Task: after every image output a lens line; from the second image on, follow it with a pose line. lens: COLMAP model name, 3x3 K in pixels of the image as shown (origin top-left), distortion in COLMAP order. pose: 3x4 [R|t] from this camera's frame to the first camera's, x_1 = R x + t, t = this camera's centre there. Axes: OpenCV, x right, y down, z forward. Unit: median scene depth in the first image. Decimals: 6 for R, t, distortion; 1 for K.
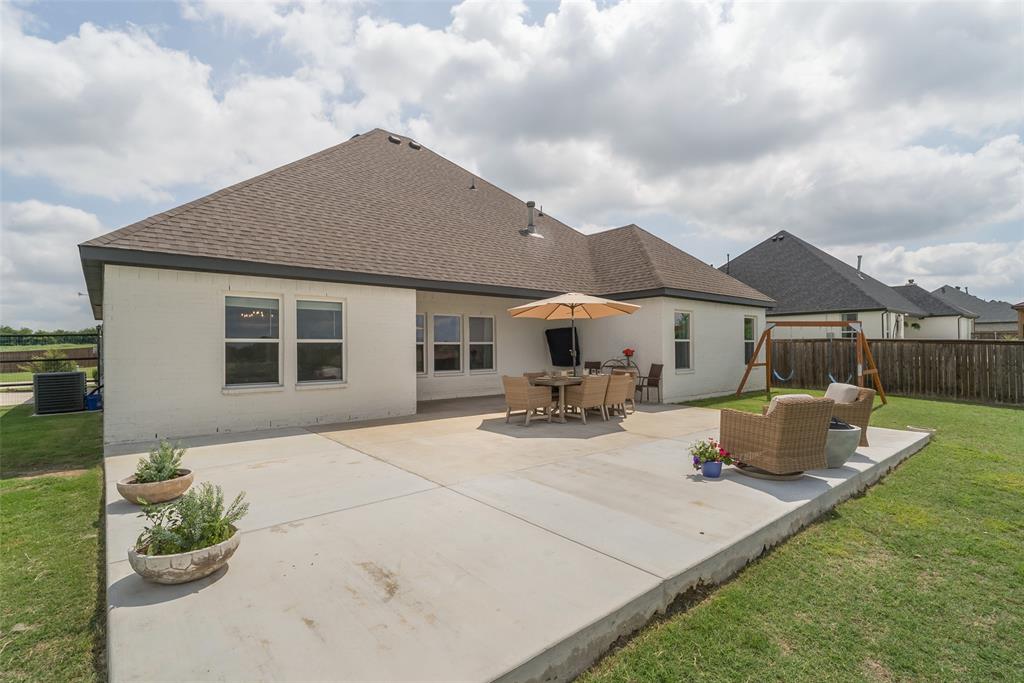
lens RADIAL K [[494.5, 0, 513.5], [0, 494.5, 342.1], [0, 0, 1]] dist [0.003550, 0.000280]
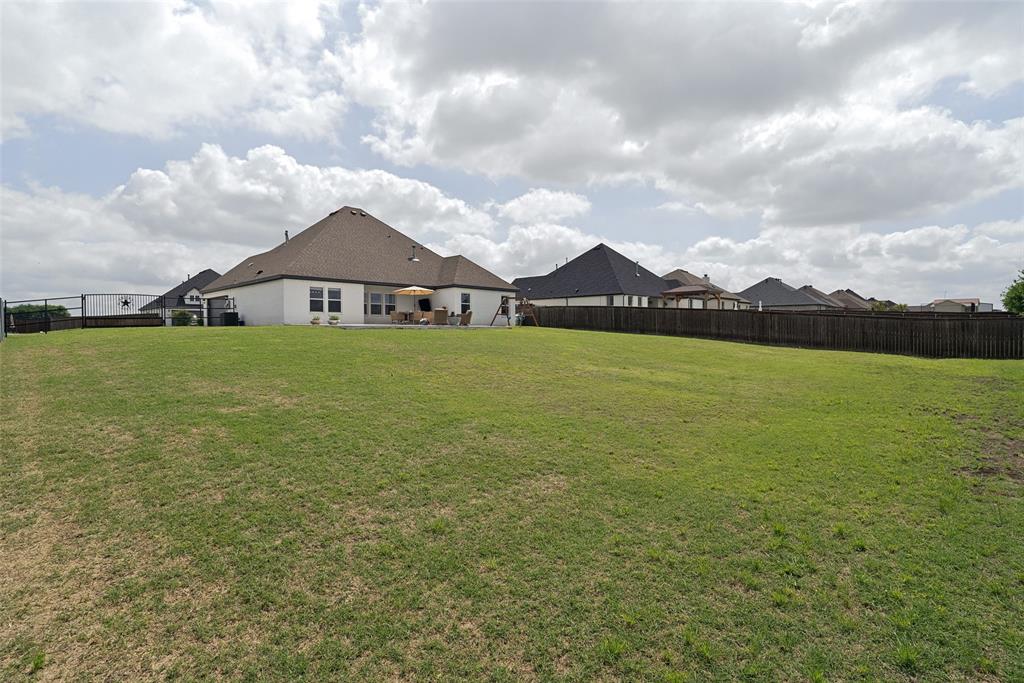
lens RADIAL K [[494.5, 0, 514.0], [0, 494.5, 339.7], [0, 0, 1]] dist [0.003550, 0.000280]
pose [[0.994882, 0.003045, 0.100995, 0.355227], [-0.006300, 0.999470, 0.031926, 0.112850], [-0.100844, -0.032399, 0.994375, -1.822120]]
